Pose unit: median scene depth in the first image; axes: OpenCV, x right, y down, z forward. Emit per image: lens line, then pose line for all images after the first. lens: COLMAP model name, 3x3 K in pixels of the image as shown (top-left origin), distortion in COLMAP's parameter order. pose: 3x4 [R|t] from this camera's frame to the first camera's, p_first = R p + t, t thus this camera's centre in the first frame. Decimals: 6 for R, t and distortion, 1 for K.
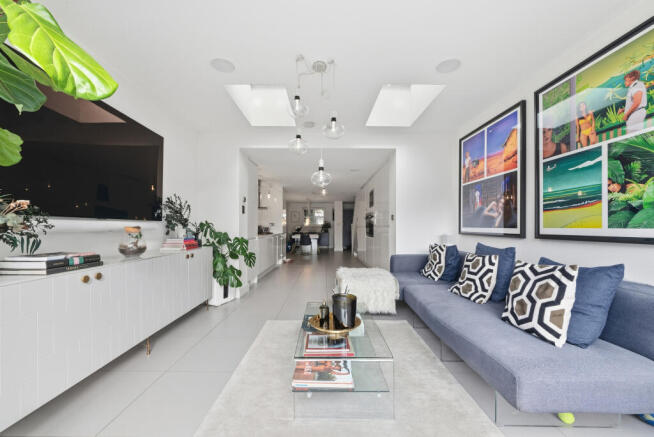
lens RADIAL K [[260.3, 0, 323.8], [0, 260.3, 219.9], [0, 0, 1]] dist [-0.000259, 0.000136]
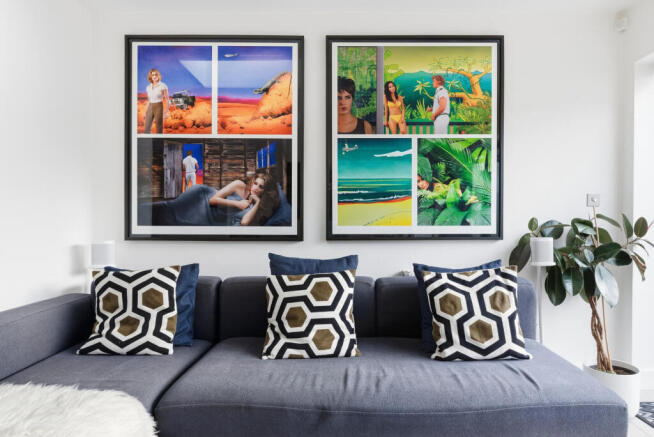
lens RADIAL K [[377.7, 0, 326.6], [0, 377.7, 224.0], [0, 0, 1]] dist [0.004410, -0.001786]
pose [[0.004046, -0.002117, 0.999990, -0.258629], [-0.025567, 0.999671, 0.002220, 0.025843], [-0.999665, -0.025575, 0.003990, 1.103364]]
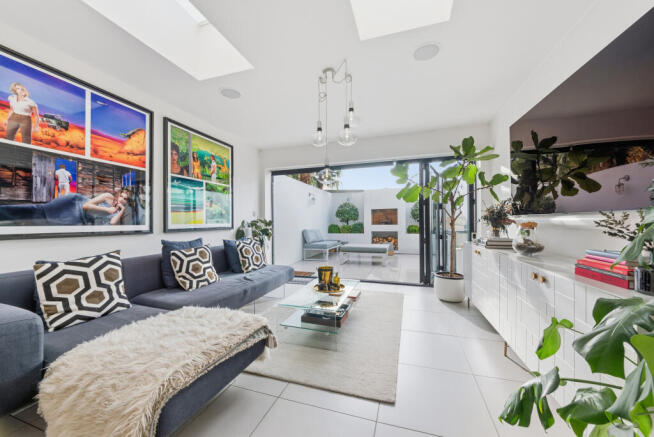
lens RADIAL K [[240.2, 0, 325.4], [0, 240.2, 219.4], [0, 0, 1]] dist [-0.017501, -0.000039]
pose [[-0.949376, -0.010944, 0.313951, -0.332970], [-0.020193, 0.999452, -0.026225, 0.025331], [-0.313492, -0.031237, -0.949077, 2.067559]]
